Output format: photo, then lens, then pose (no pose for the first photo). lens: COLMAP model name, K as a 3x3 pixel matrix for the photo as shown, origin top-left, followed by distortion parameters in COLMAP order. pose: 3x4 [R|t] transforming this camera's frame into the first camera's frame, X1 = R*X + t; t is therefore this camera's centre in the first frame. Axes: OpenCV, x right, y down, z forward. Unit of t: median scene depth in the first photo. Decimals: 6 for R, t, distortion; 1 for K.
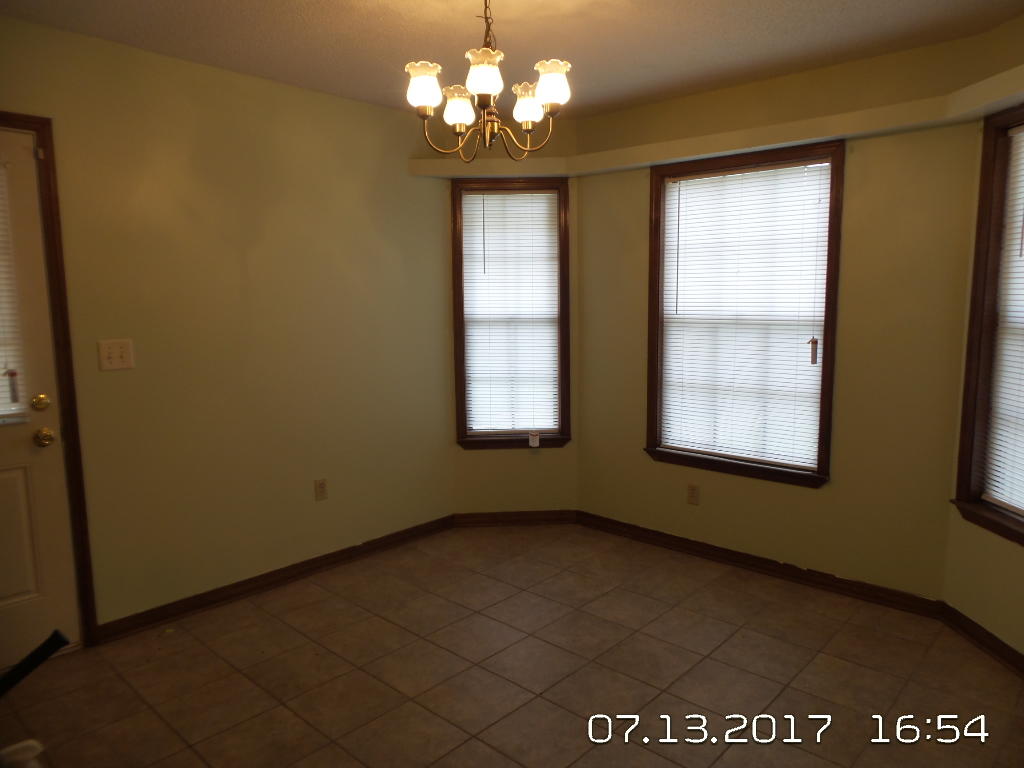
lens RADIAL K [[691.3, 0, 512.0], [0, 691.3, 384.0], [0, 0, 1]] dist [0.002487, 0.000364]
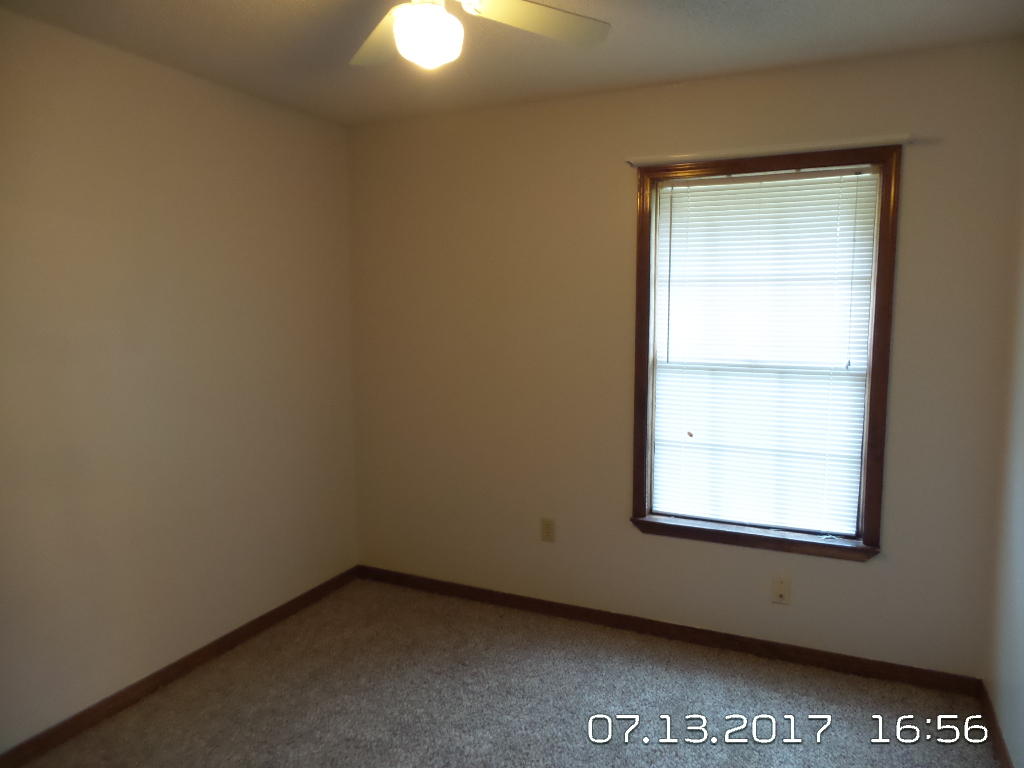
lens RADIAL K [[707.6, 0, 512.0], [0, 707.6, 384.0], [0, 0, 1]] dist [0.080481, -0.000836]
pose [[0.946448, 0.006832, 0.322783, -0.237407], [0.013386, 0.998086, -0.060378, -0.020145], [-0.322578, 0.061466, 0.944545, 0.230222]]
